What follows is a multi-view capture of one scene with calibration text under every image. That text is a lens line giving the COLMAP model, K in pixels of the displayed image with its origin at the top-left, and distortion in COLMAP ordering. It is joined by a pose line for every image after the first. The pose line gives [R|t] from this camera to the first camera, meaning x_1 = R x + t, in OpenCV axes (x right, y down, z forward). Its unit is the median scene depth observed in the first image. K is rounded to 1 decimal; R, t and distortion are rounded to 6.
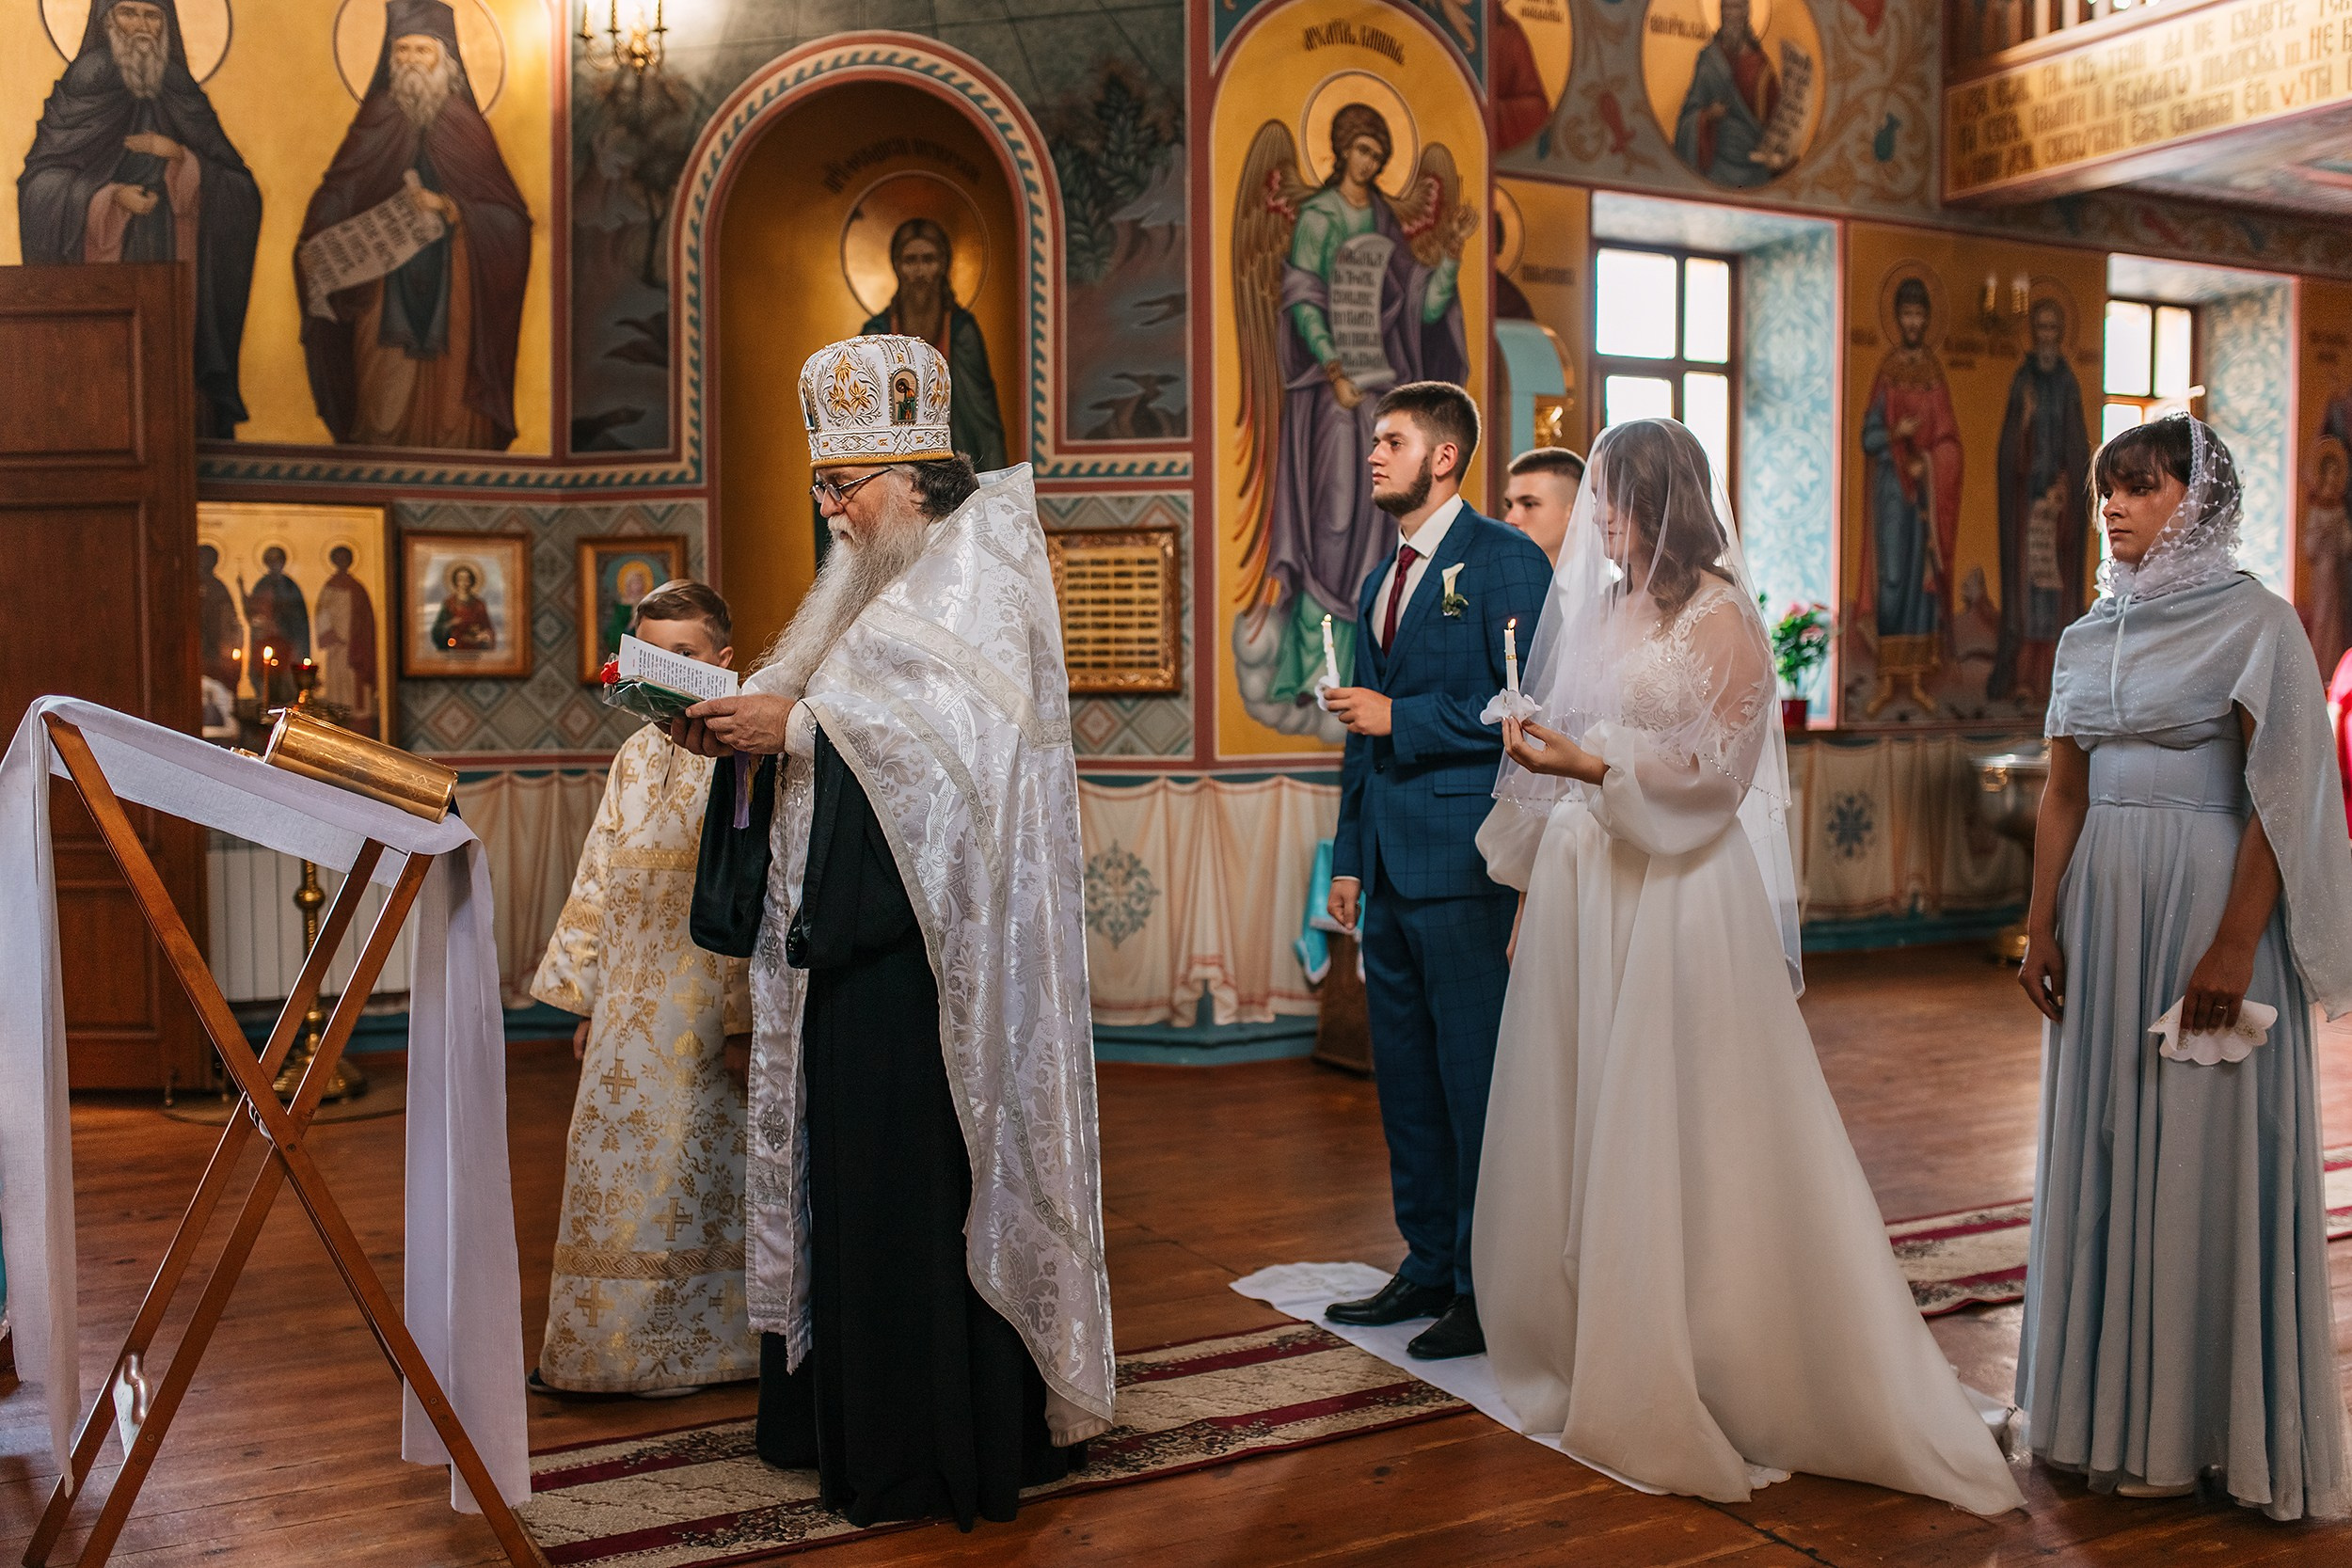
lens RADIAL K [[2320.2, 0, 1132.3], [0, 2320.2, 806.6], [0, 0, 1]] dist [-0.020547, 0.000000]
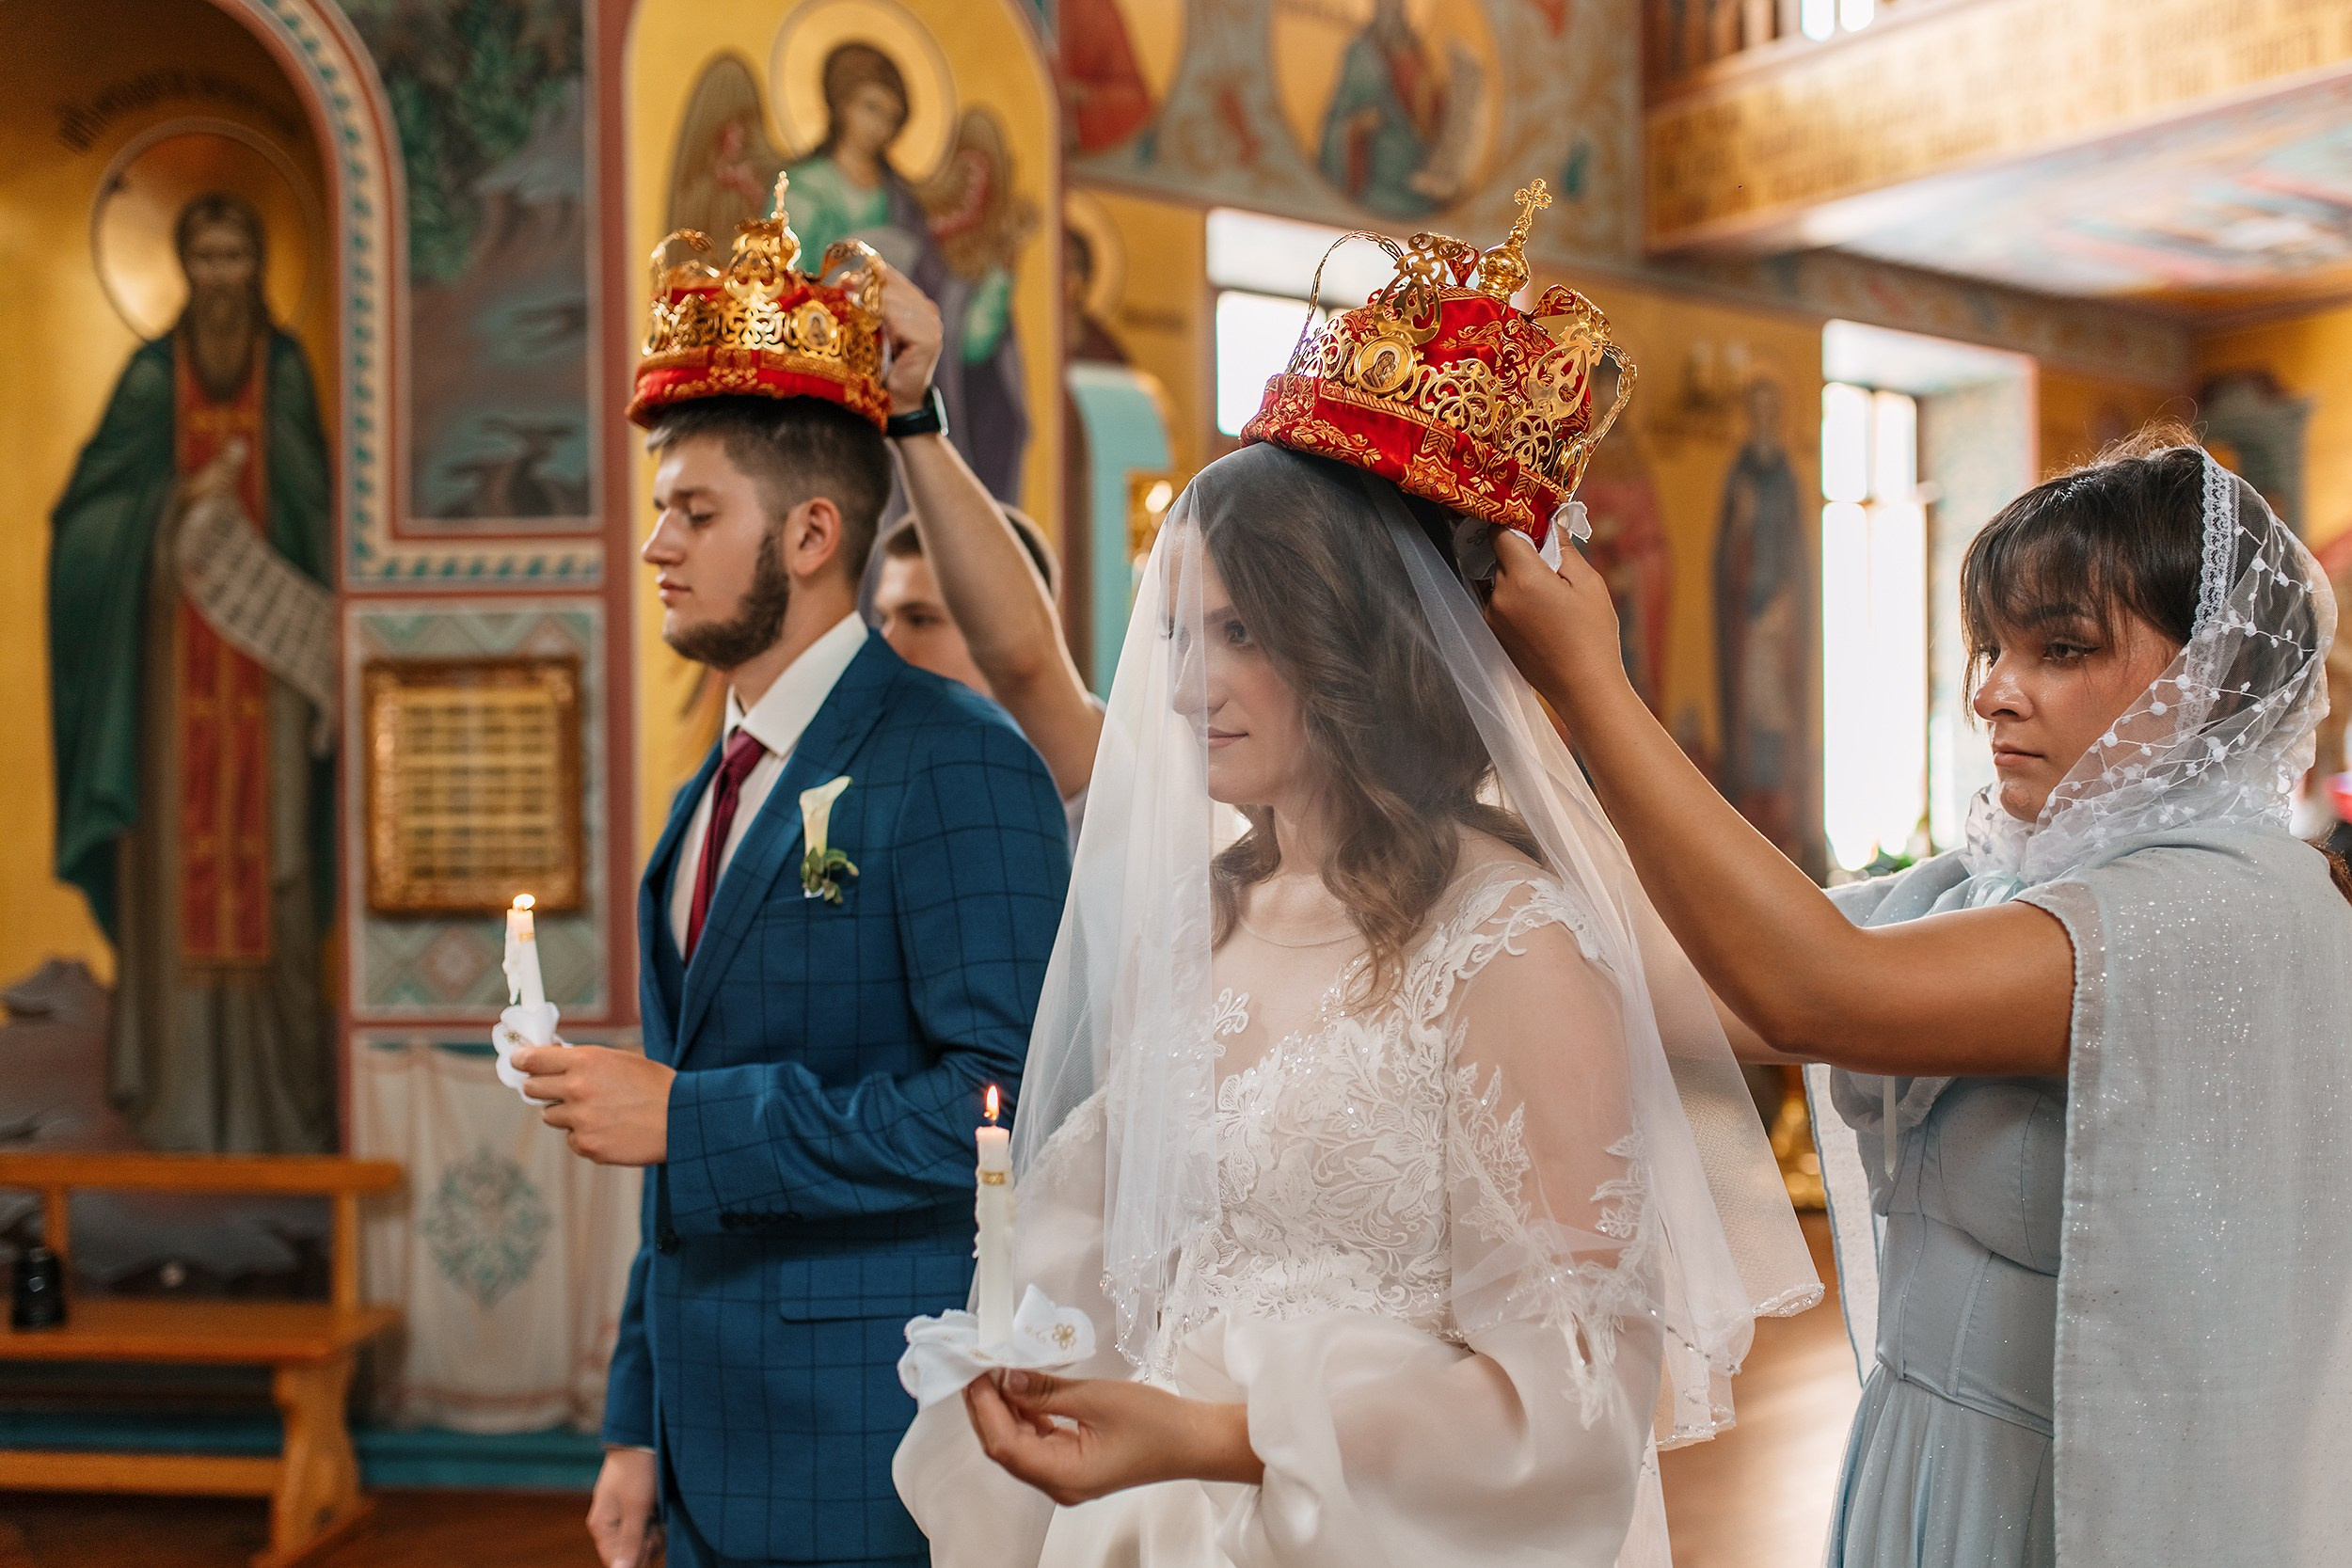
lens RADIAL K [[2206.4, 0, 1197.7], [0, 2206.4, 794.9], [0, 0, 1]] dist [-0.014782, 0.000000]
pose [[0.985184, -0.007126, 0.171354, 0.080300], [0.015387, 0.998779, -0.046934, -0.048080], [-0.170811, 0.048876, 0.984091, 0.346853]]
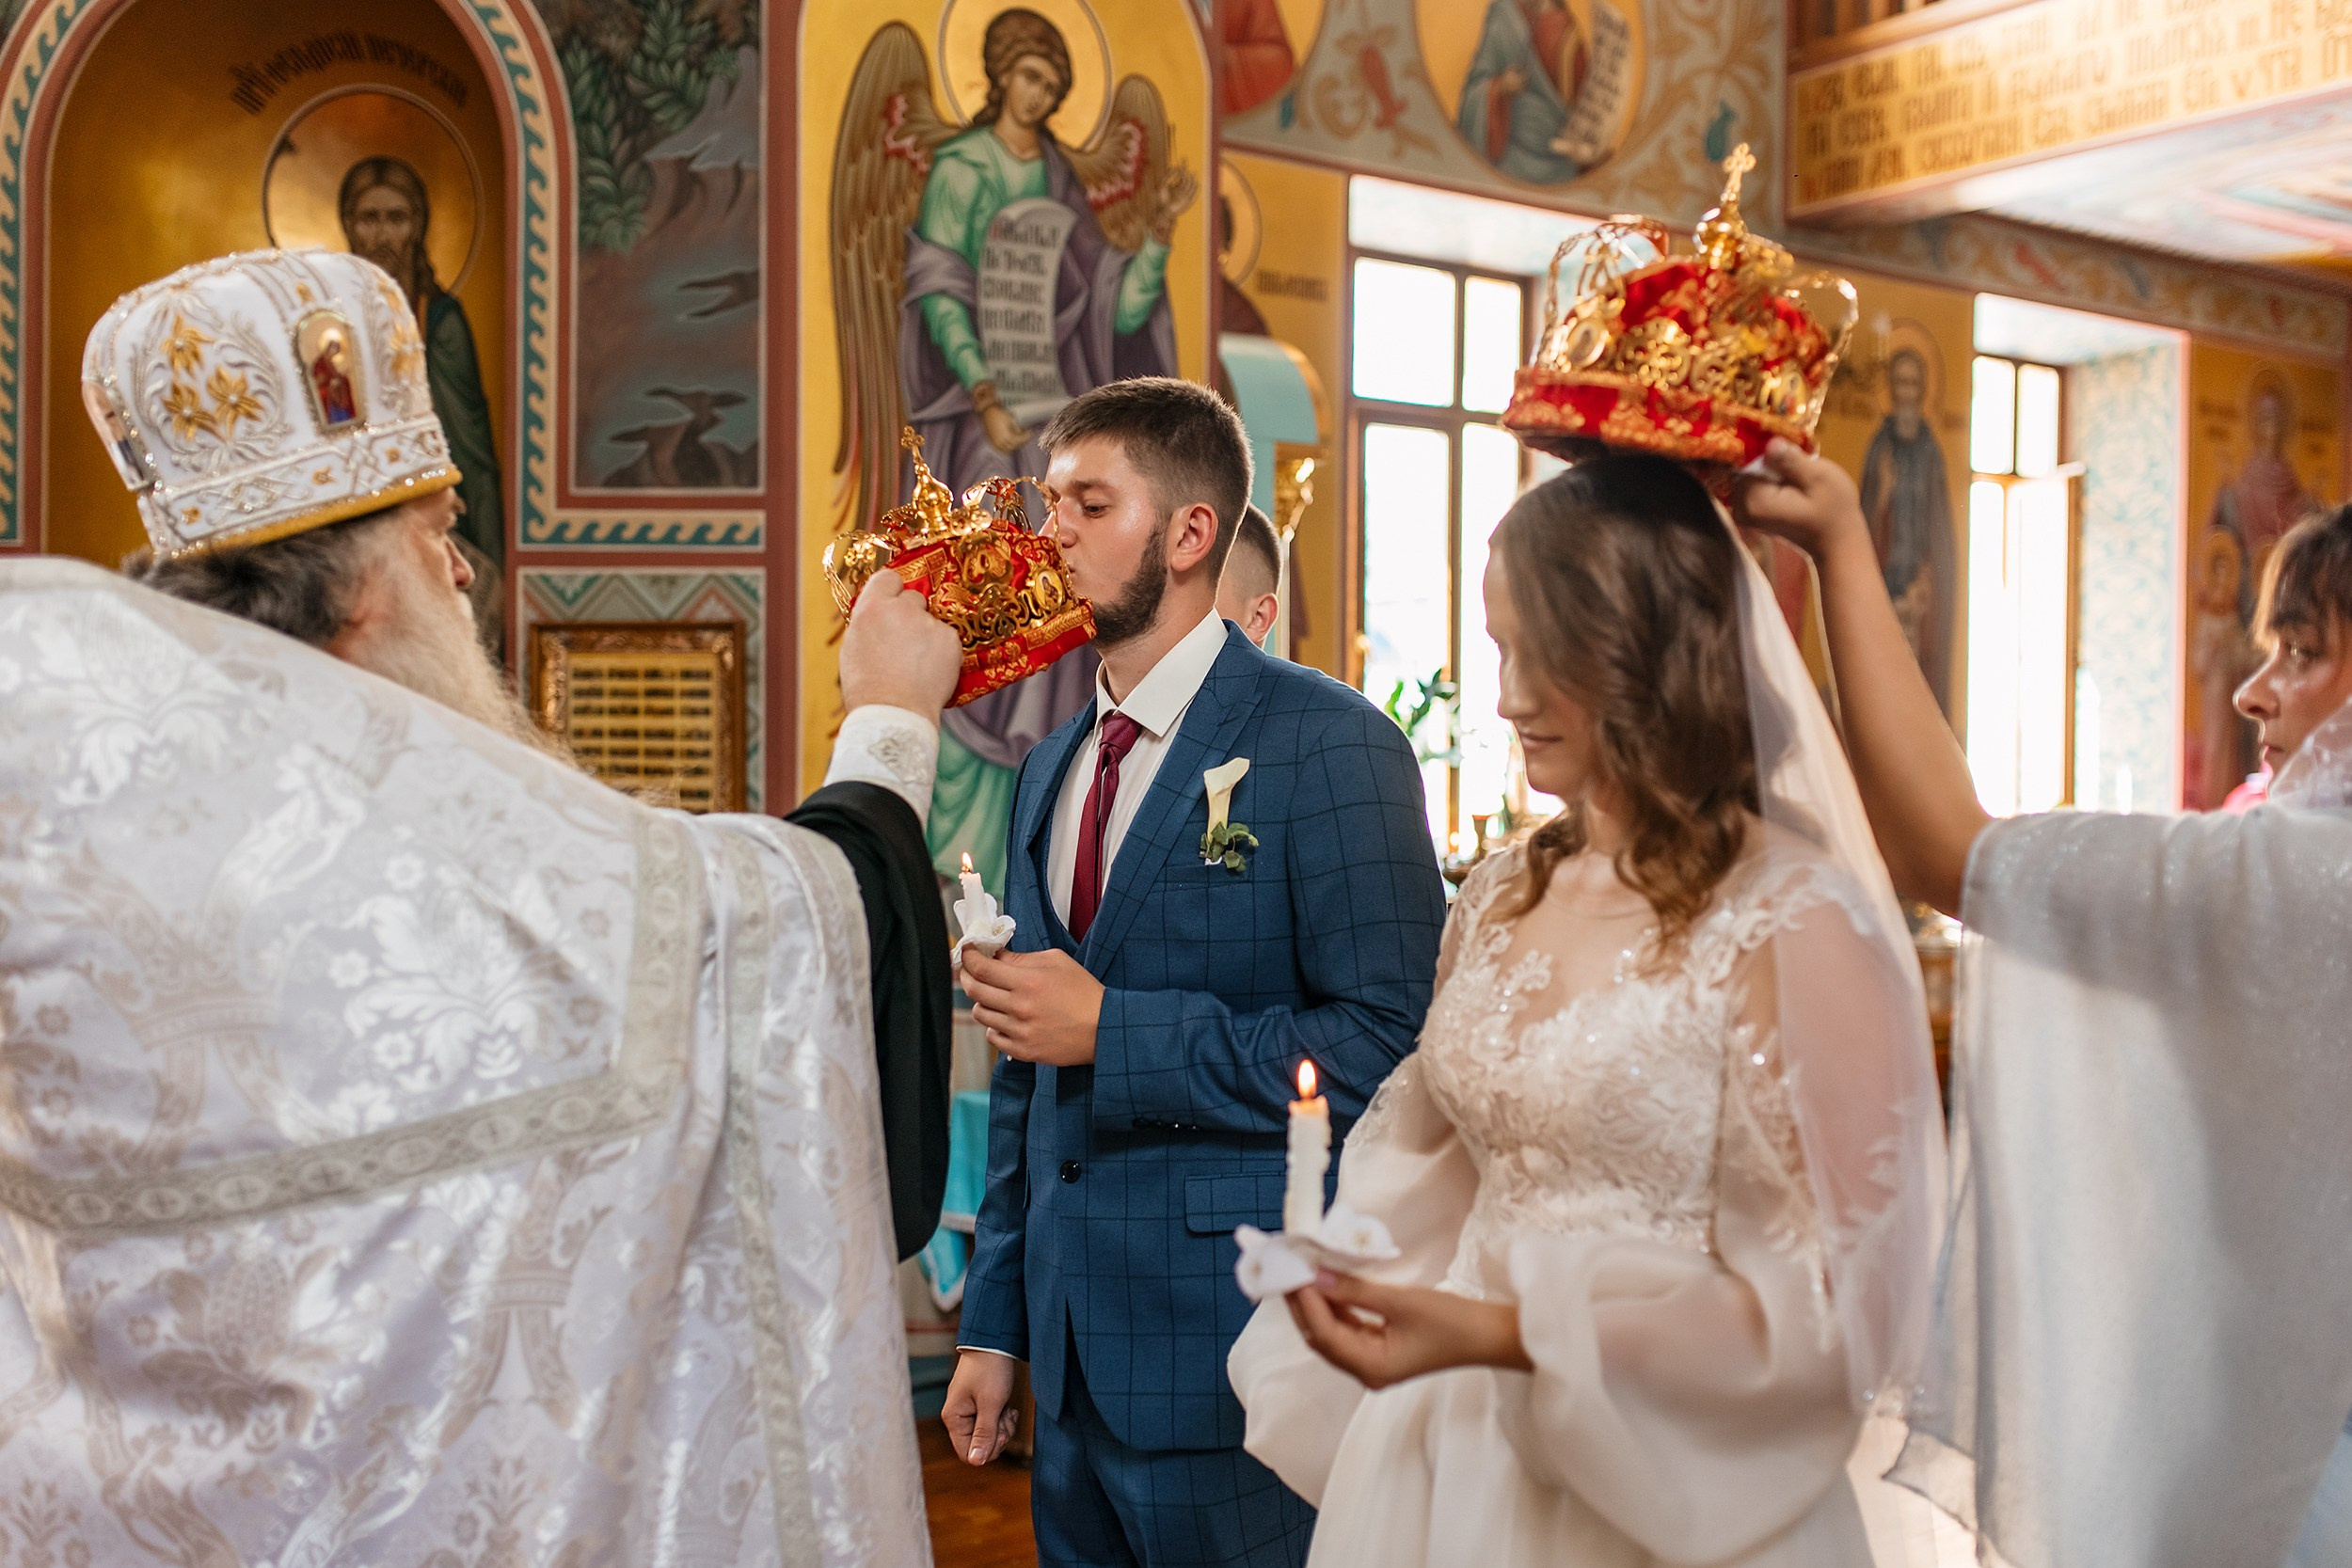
lens RADIAL K [[2320.2, 0, 1162.9], [0, 2320.2, 827.8], [0, 0, 1]] dist [-0.020547, 0.000000]
pose [[0.991512, 0.008770, 0.129718, 0.050506], [-0.006347, 0.999798, -0.019084, -0.047833], [-0.129859, 0.018099, 0.991367, 0.314340]]
